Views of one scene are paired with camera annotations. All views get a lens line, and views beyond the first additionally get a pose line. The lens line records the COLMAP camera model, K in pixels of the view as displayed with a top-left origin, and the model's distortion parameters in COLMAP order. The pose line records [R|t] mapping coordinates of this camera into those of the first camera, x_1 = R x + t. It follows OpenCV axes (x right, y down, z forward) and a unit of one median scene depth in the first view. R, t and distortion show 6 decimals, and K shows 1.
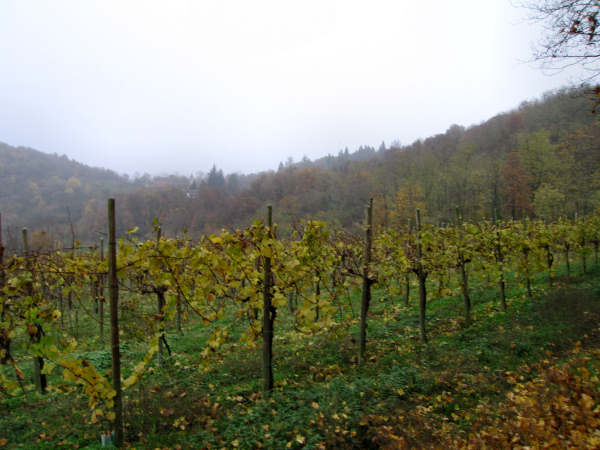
lens RADIAL K [[498.1, 0, 294.8], [0, 498.1, 222.3], [0, 0, 1]] dist [-0.144985, 0.124405]
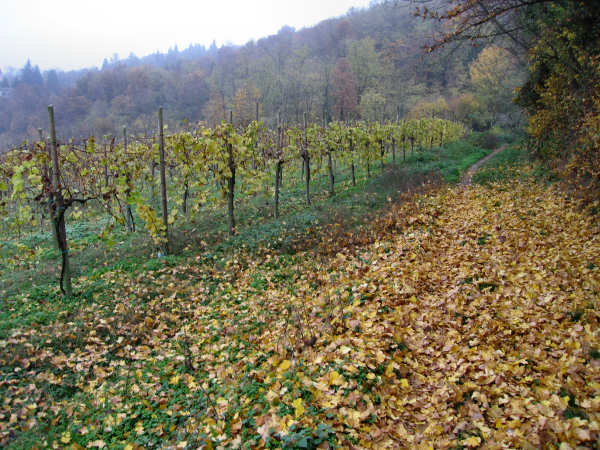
lens RADIAL K [[498.1, 0, 294.8], [0, 498.1, 222.3], [0, 0, 1]] dist [-0.144985, 0.124405]
pose [[0.942629, -0.063753, 0.327699, -0.352758], [-0.002414, 0.980269, 0.197652, 0.002427], [-0.333834, -0.187103, 0.923876, -0.483100]]
